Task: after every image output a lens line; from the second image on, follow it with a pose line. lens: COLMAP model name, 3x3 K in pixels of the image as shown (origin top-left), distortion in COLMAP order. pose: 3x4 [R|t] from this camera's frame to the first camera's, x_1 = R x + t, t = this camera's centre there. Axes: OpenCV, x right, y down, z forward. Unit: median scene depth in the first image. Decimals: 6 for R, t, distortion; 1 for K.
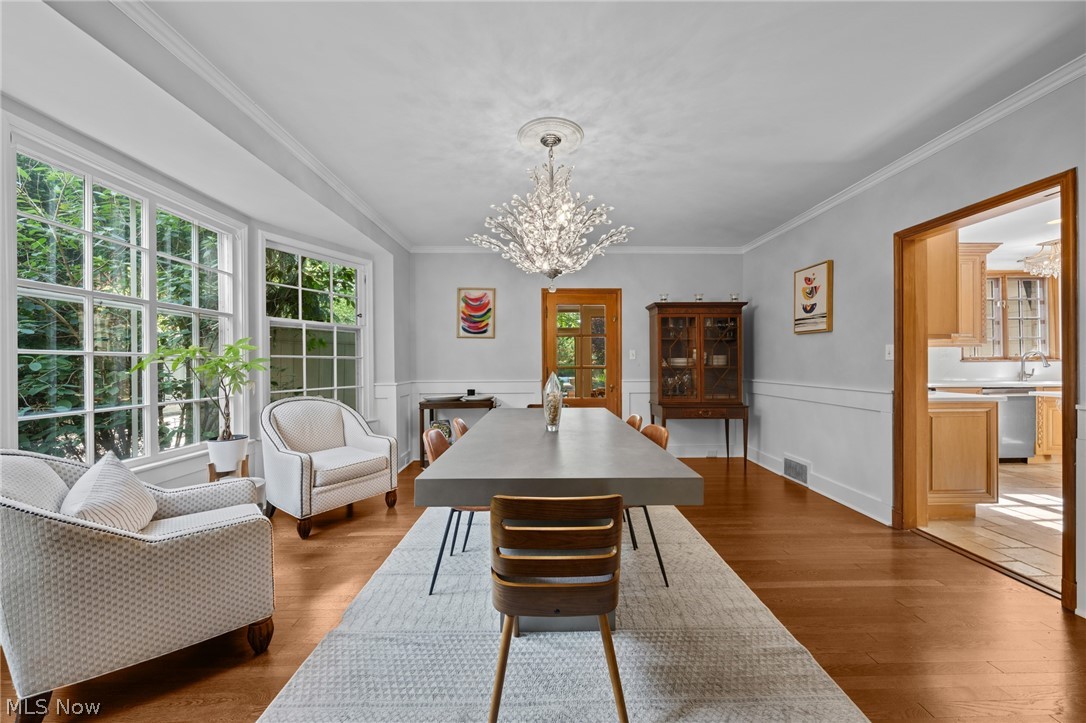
lens RADIAL K [[393.0, 0, 550.1], [0, 393.0, 364.4], [0, 0, 1]] dist [-0.002528, -0.000096]
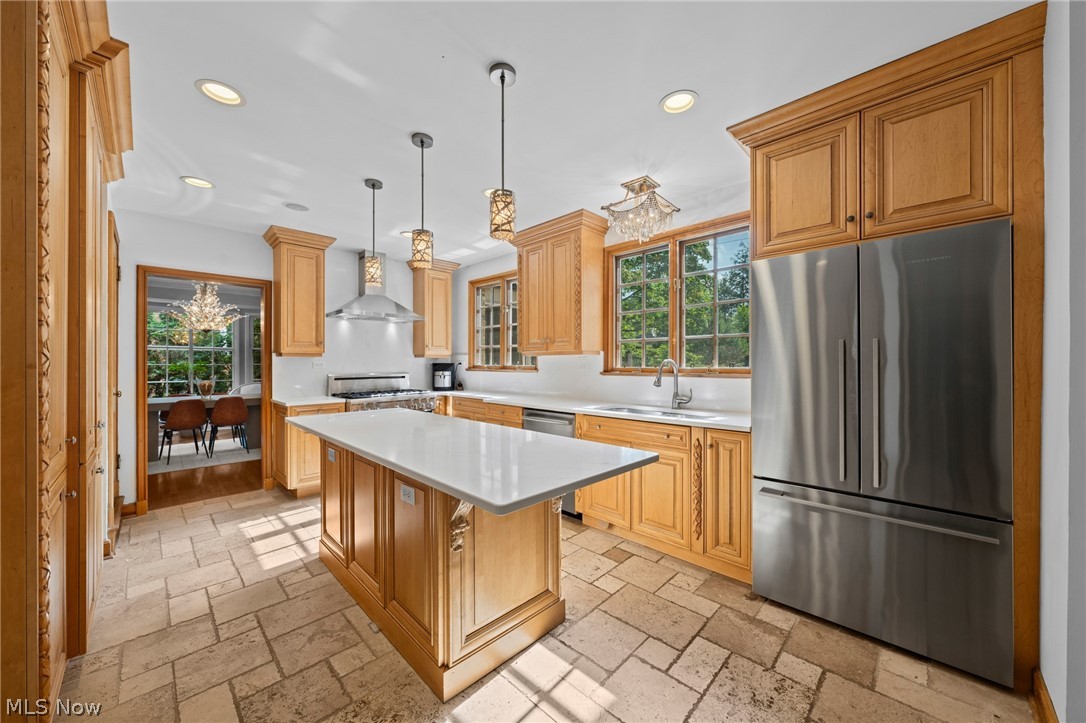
lens RADIAL K [[393.0, 0, 547.1], [0, 393.0, 362.3], [0, 0, 1]] dist [-0.002528, -0.000096]
pose [[0.698185, 0.004400, -0.715904, 1.510979], [-0.010389, 0.999938, -0.003986, -0.025410], [0.715842, 0.010221, 0.698187, 0.419419]]
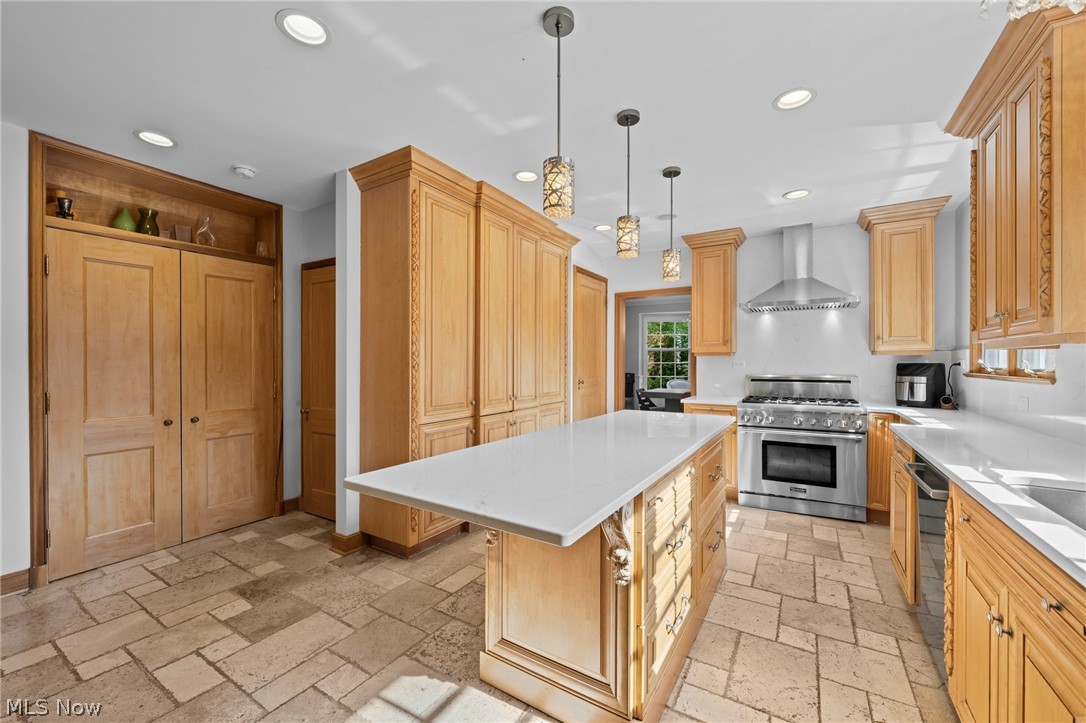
lens RADIAL K [[426.3, 0, 549.7], [0, 426.3, 360.0], [0, 0, 1]] dist [0.002198, 0.000066]
pose [[-0.535958, 0.002090, -0.844242, 1.508001], [-0.006884, 0.999953, 0.006846, -0.030601], [0.844216, 0.009481, -0.535919, 0.808223]]
